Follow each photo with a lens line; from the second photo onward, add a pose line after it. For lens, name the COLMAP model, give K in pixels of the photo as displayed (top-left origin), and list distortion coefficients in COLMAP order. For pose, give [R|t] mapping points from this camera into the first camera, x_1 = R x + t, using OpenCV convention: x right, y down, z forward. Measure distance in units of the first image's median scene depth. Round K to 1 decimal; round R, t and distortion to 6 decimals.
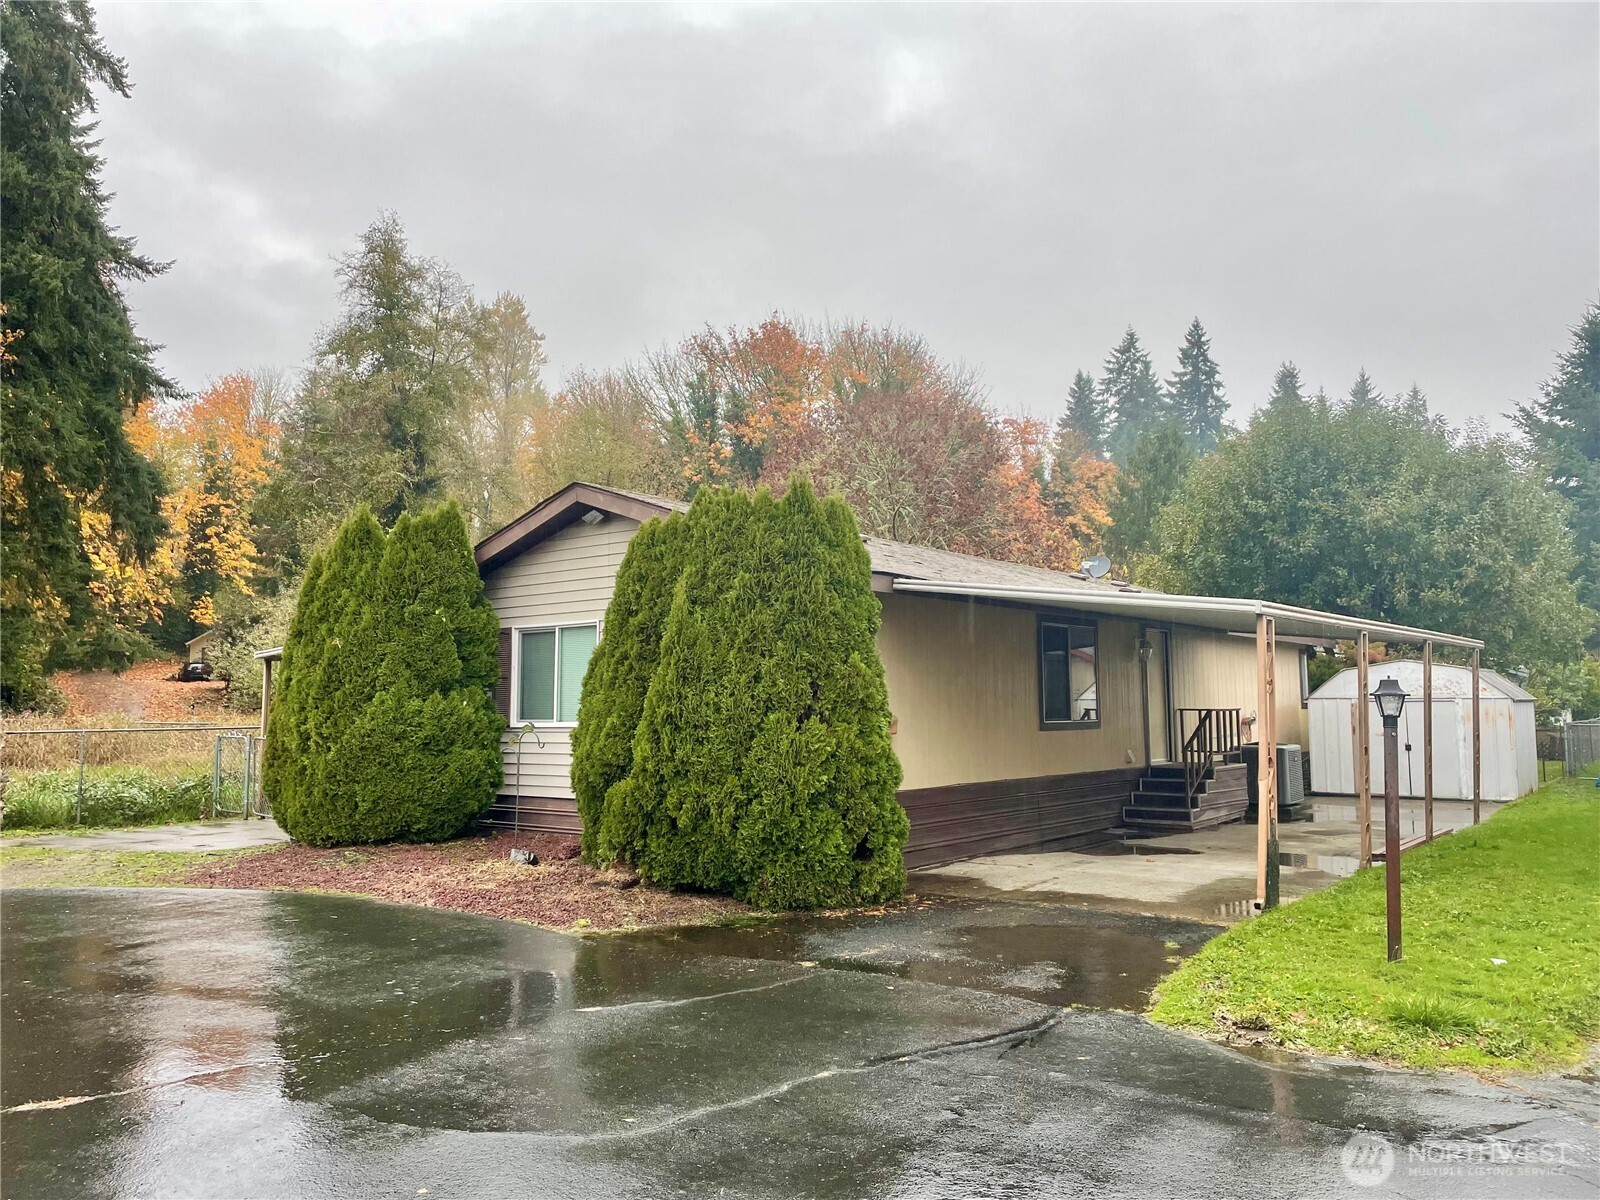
lens RADIAL K [[1199.2, 0, 800.0], [0, 1199.2, 600.0], [0, 0, 1]] dist [0.032237, -0.102427]
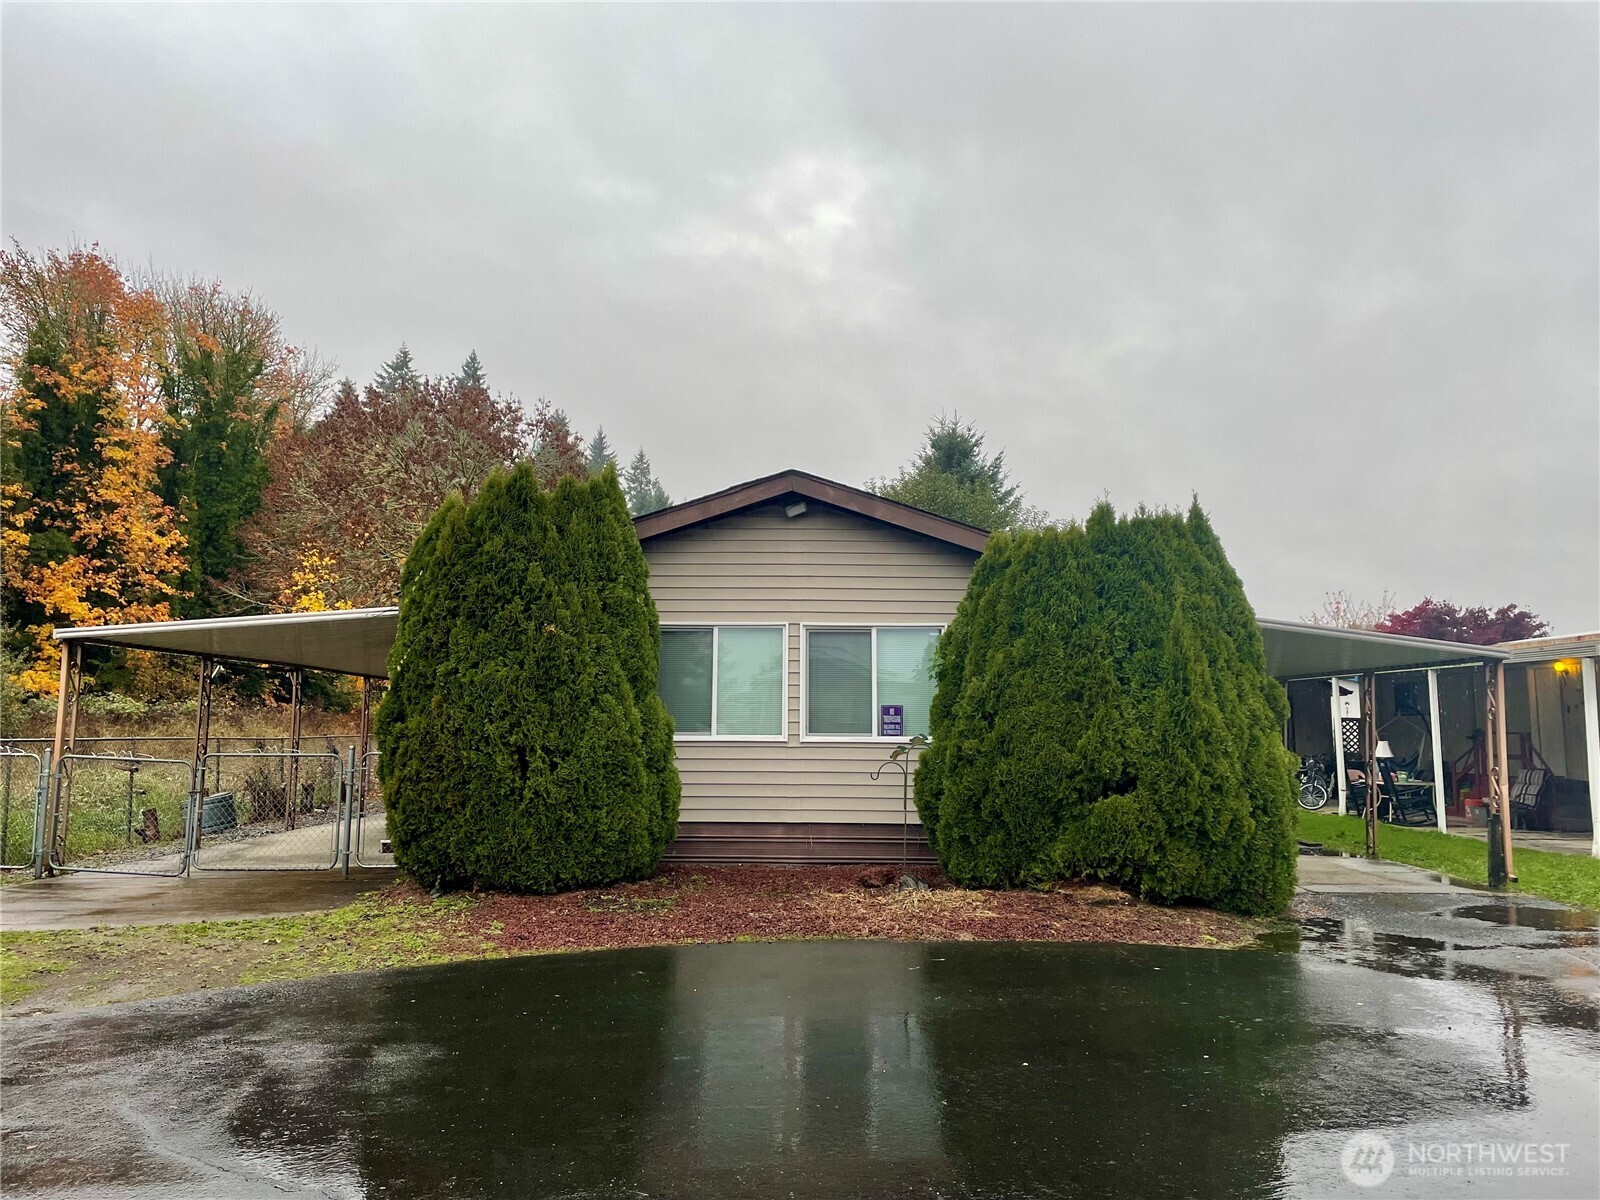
lens RADIAL K [[1199.2, 0, 800.0], [0, 1199.2, 600.0], [0, 0, 1]] dist [0.032237, -0.102427]
pose [[0.748633, 0.078228, 0.658353, -0.183557], [-0.063163, 0.996913, -0.046632, 0.010244], [-0.659968, -0.006673, 0.751264, 0.073238]]
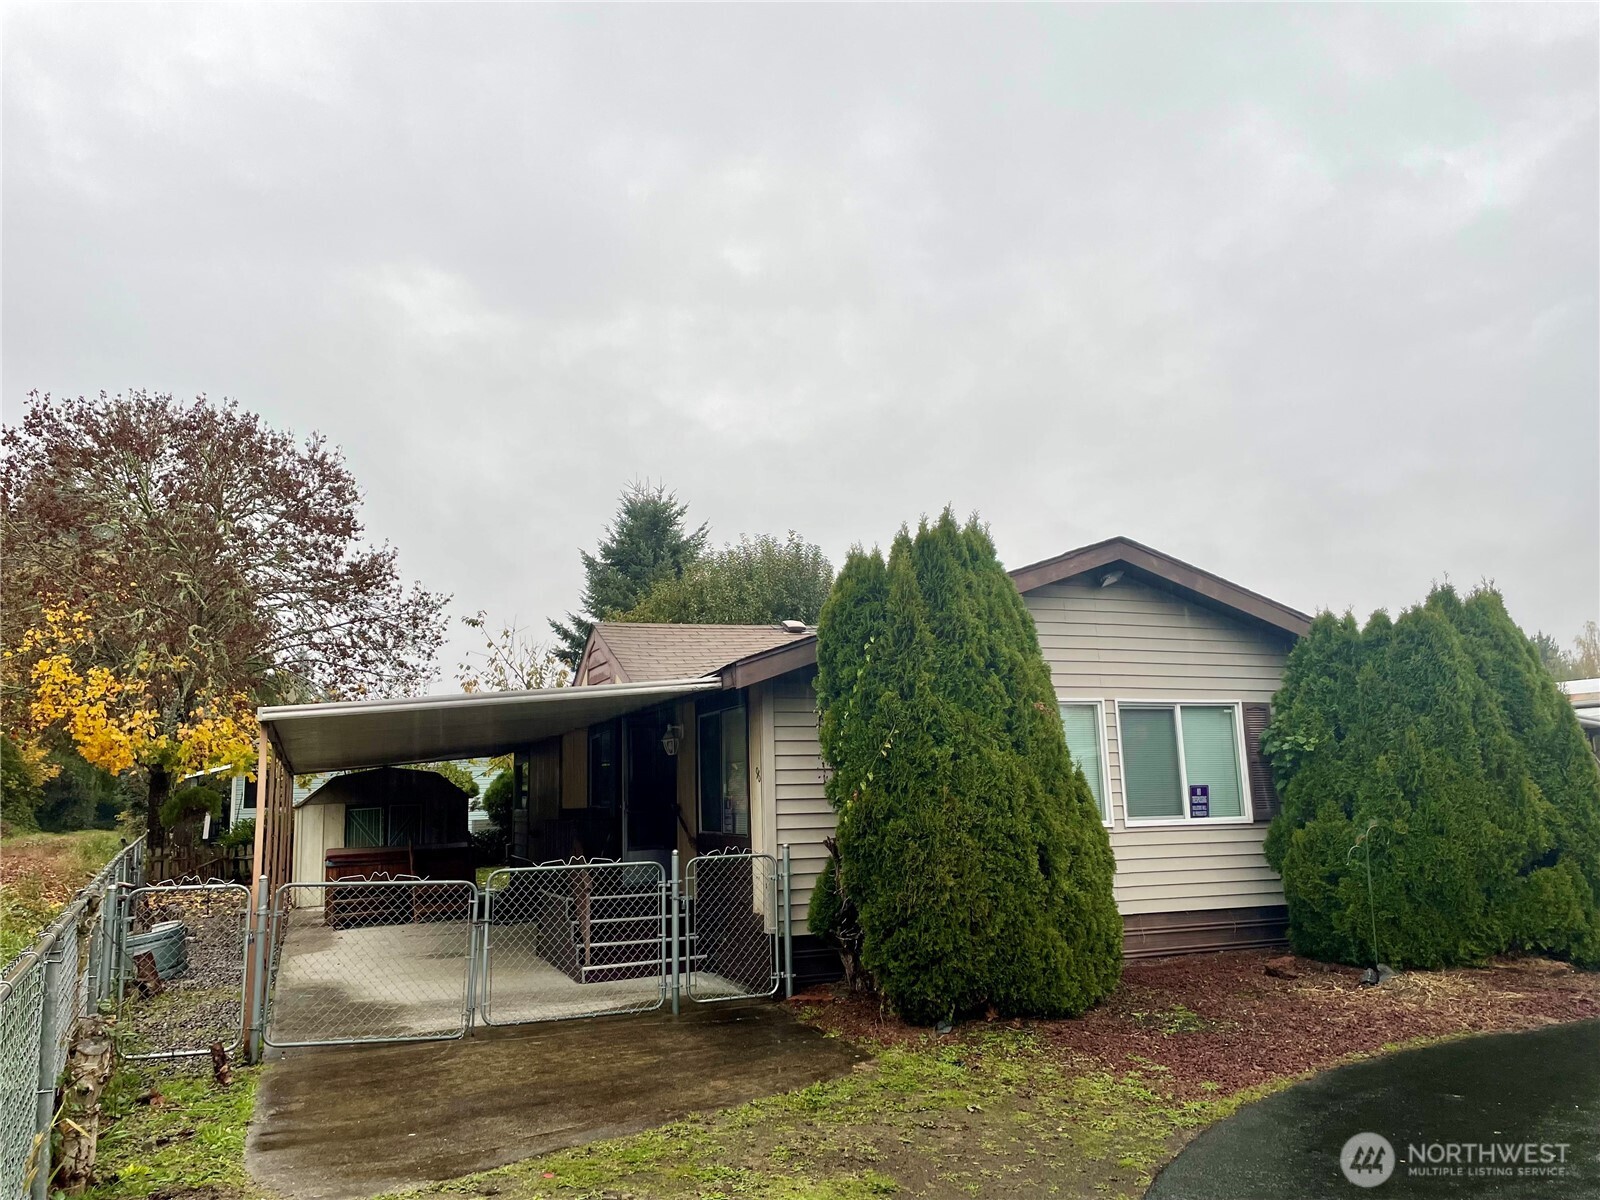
lens RADIAL K [[1199.2, 0, 800.0], [0, 1199.2, 600.0], [0, 0, 1]] dist [0.032237, -0.102427]
pose [[0.480161, 0.135177, 0.866702, -0.247008], [-0.053874, 0.990734, -0.124676, 0.016002], [-0.875524, 0.013172, 0.482995, 0.185745]]
